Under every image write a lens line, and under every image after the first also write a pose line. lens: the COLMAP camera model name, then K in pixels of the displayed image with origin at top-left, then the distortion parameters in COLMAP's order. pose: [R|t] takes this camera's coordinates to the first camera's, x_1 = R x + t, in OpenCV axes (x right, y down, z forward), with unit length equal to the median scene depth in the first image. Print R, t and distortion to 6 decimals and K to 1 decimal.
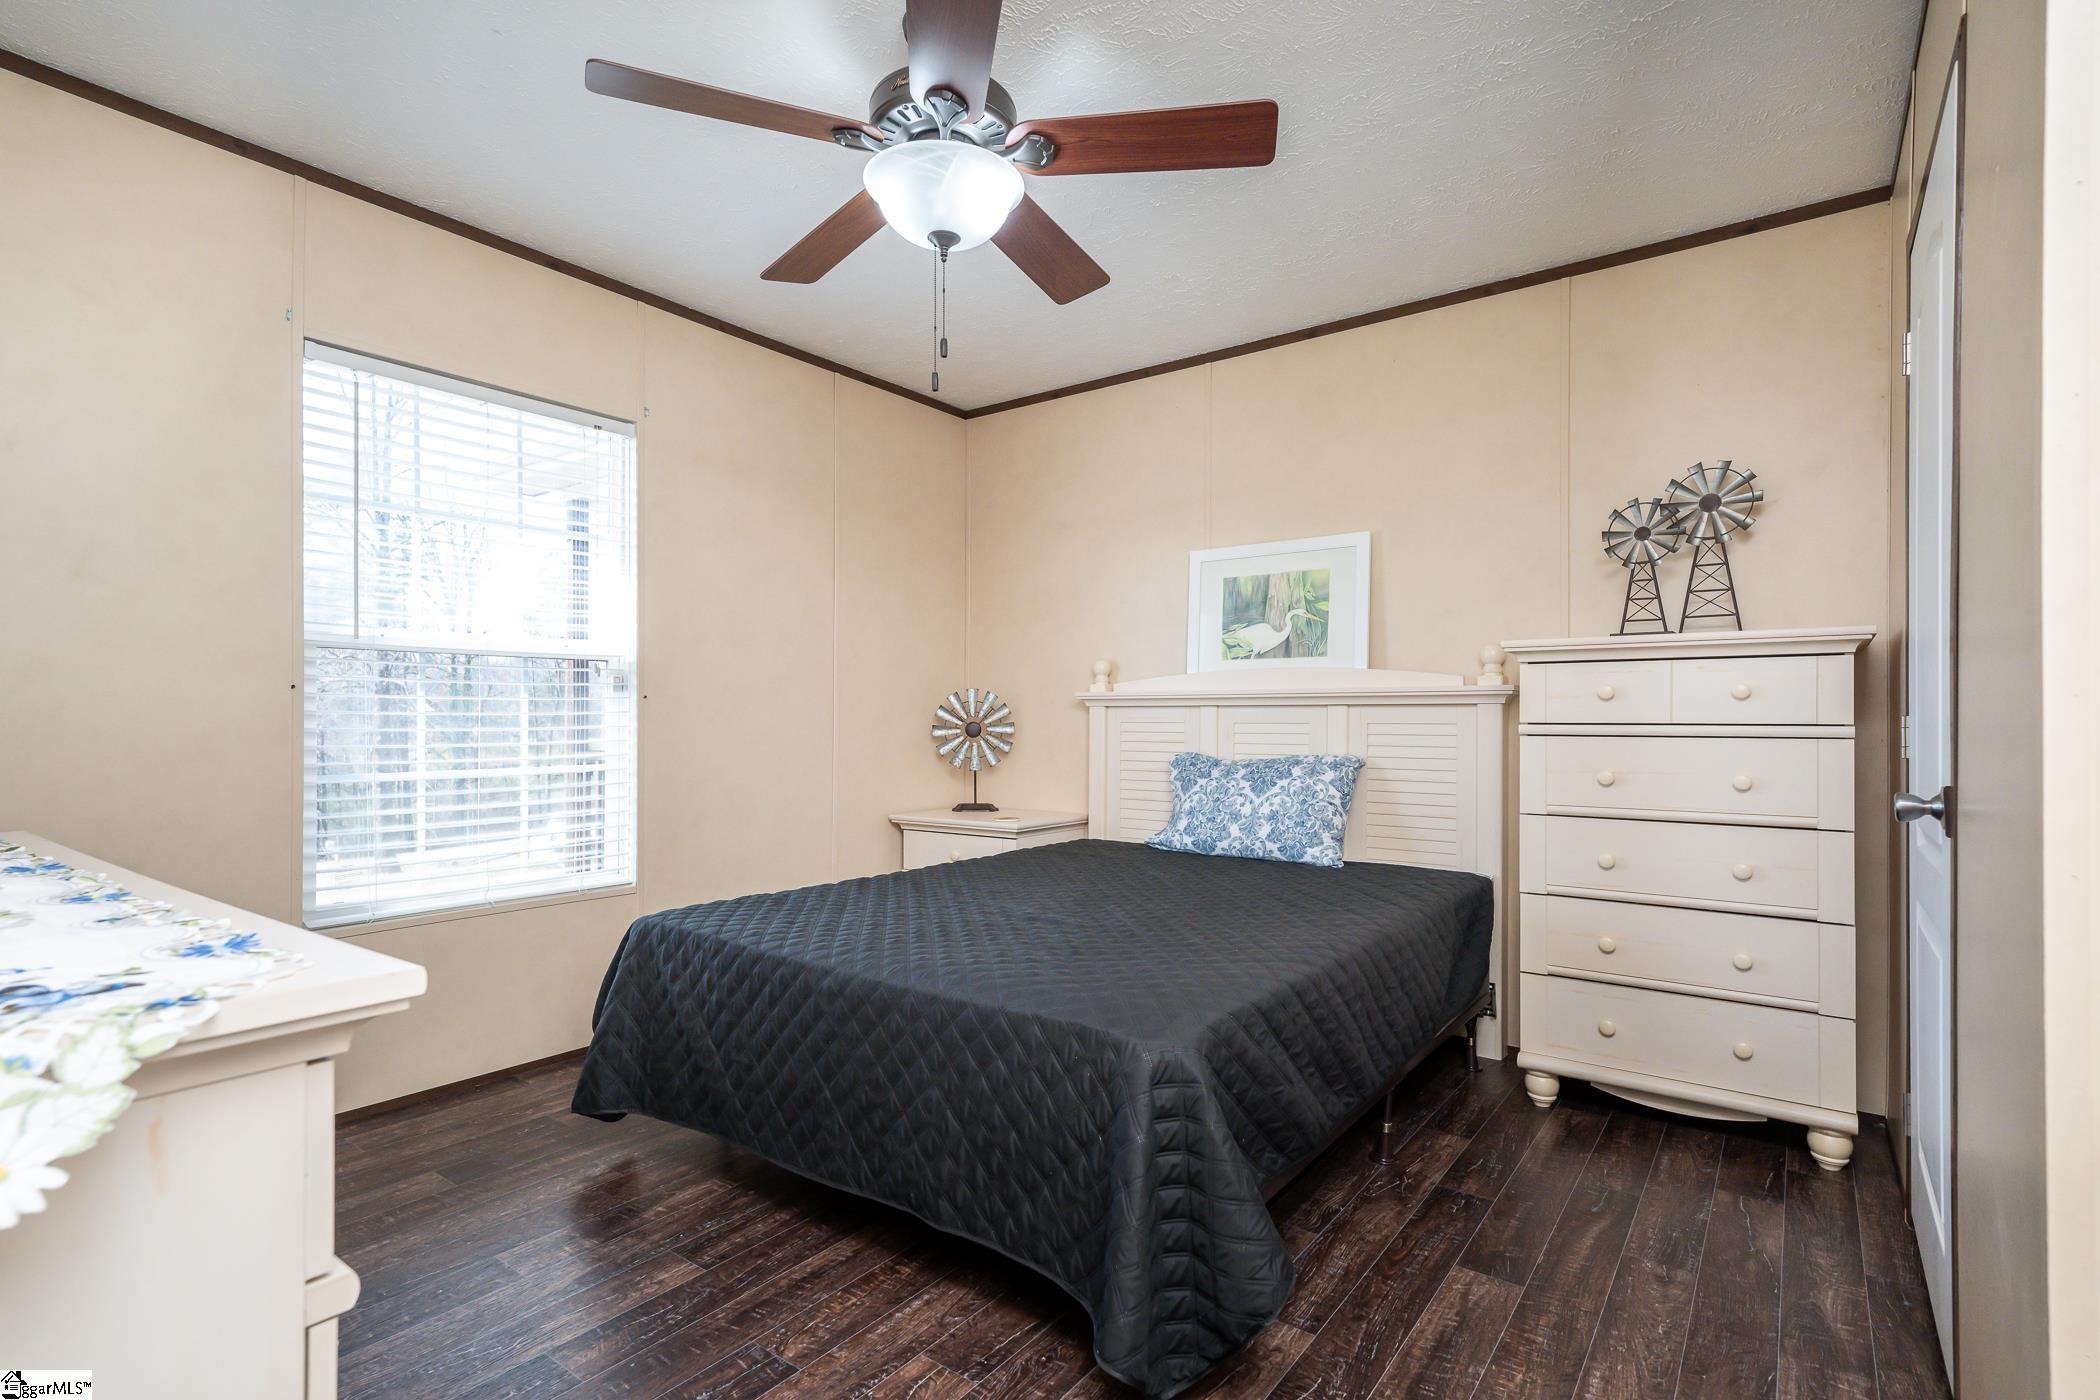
lens RADIAL K [[990.5, 0, 1056.7], [0, 990.5, 708.4], [0, 0, 1]] dist [0.002596, 0.000186]
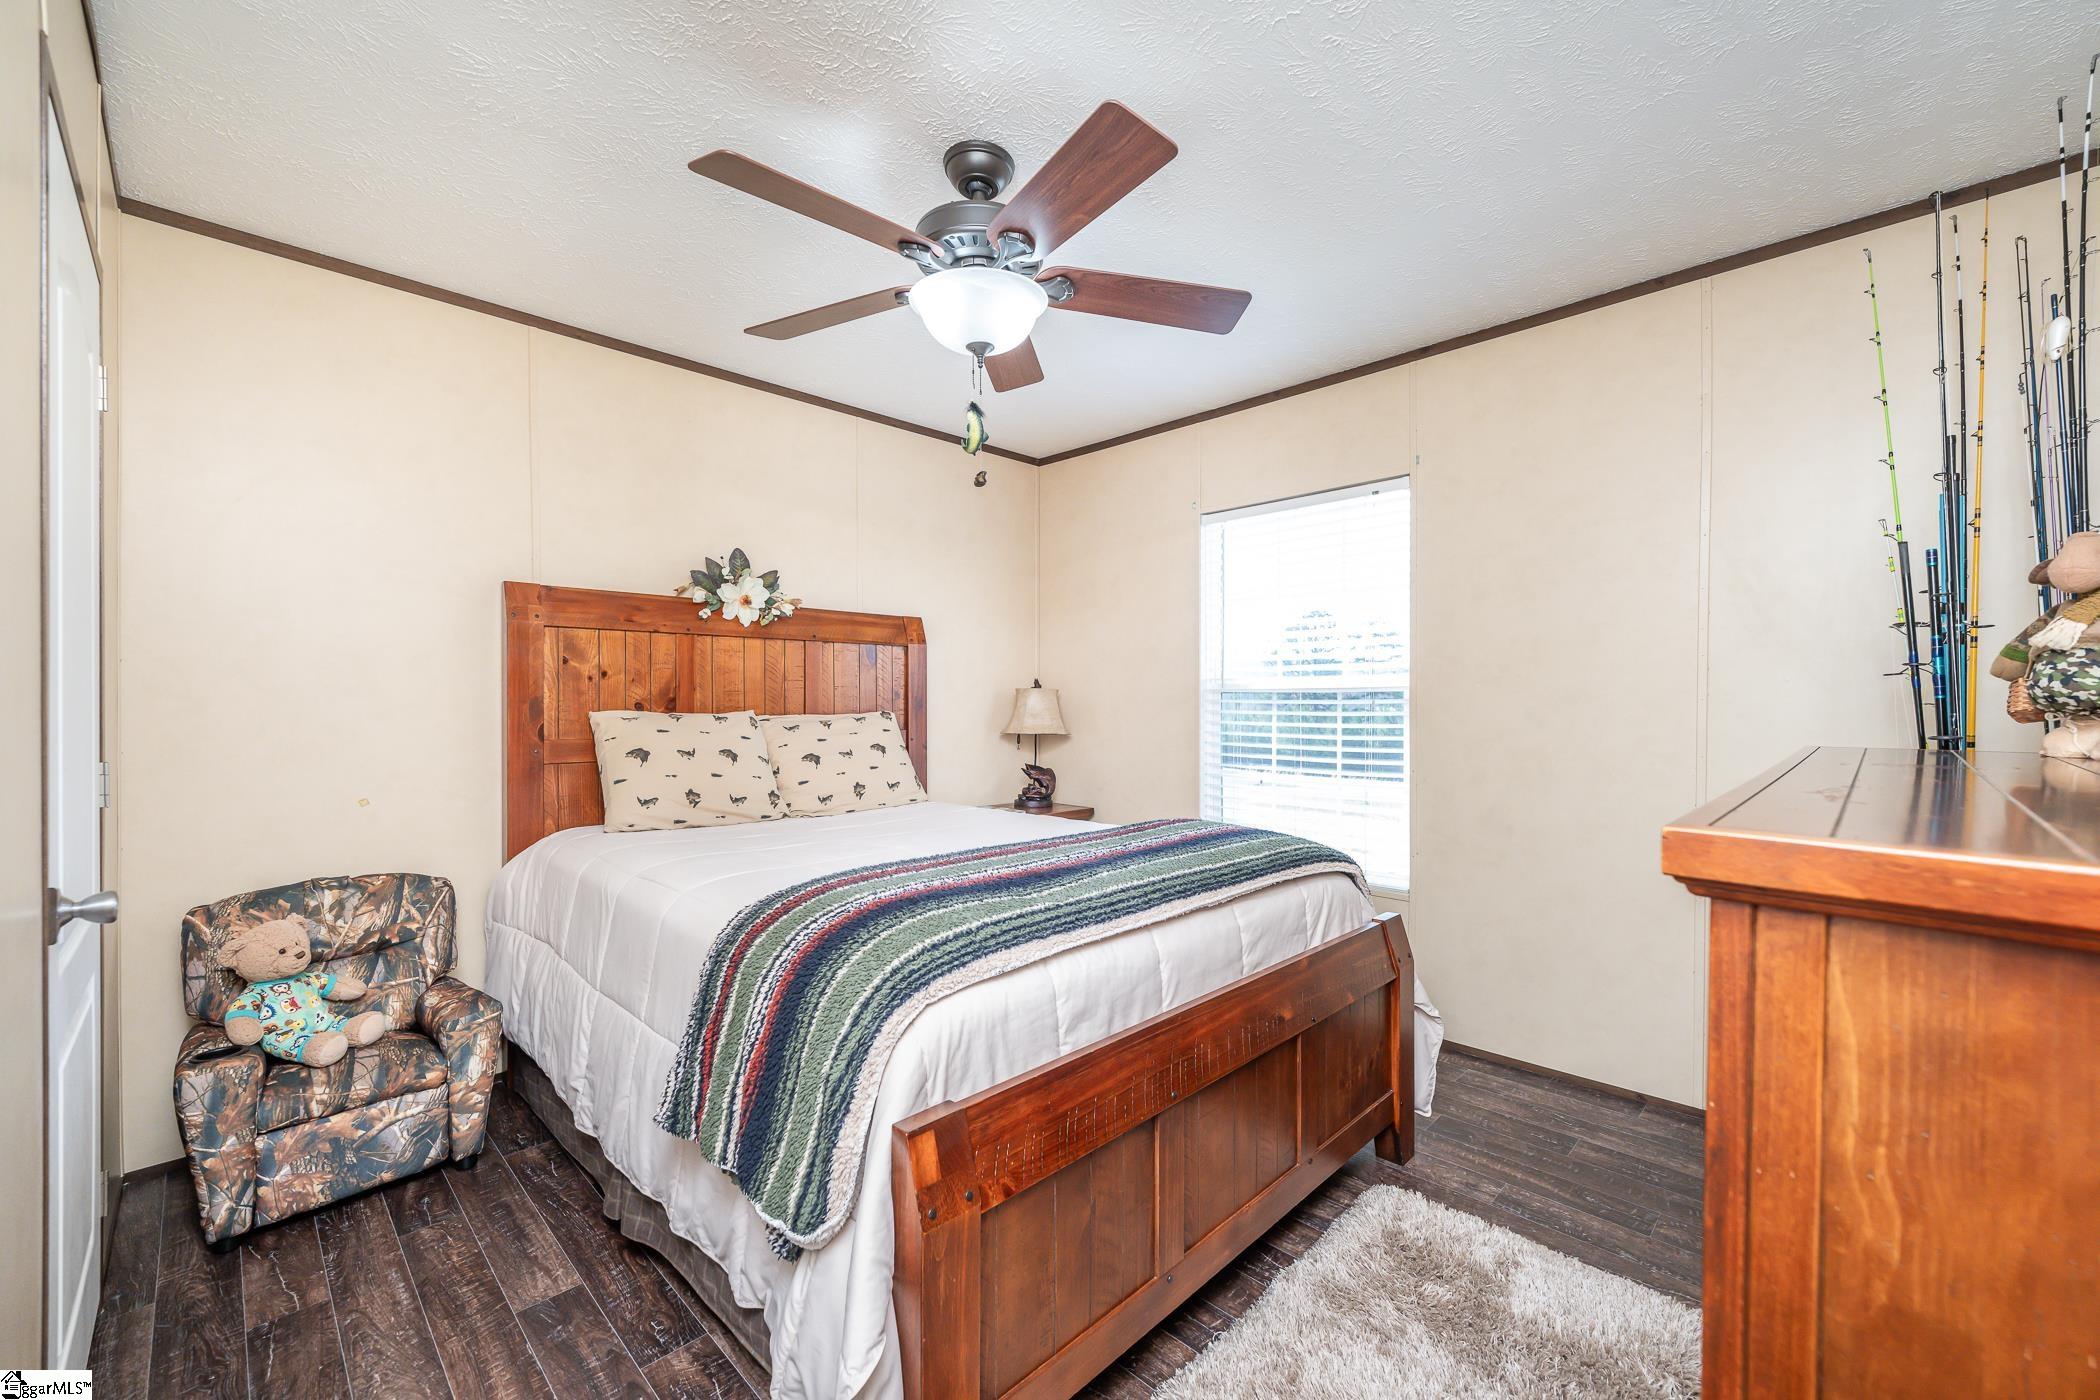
lens RADIAL K [[840.4, 0, 1051.5], [0, 840.4, 699.0], [0, 0, 1]] dist [0.003665, 0.000170]
pose [[-0.137302, -0.004594, -0.990519, 0.589290], [0.004315, 0.999977, -0.005236, -0.034873], [0.990520, -0.004993, -0.137279, 0.772372]]
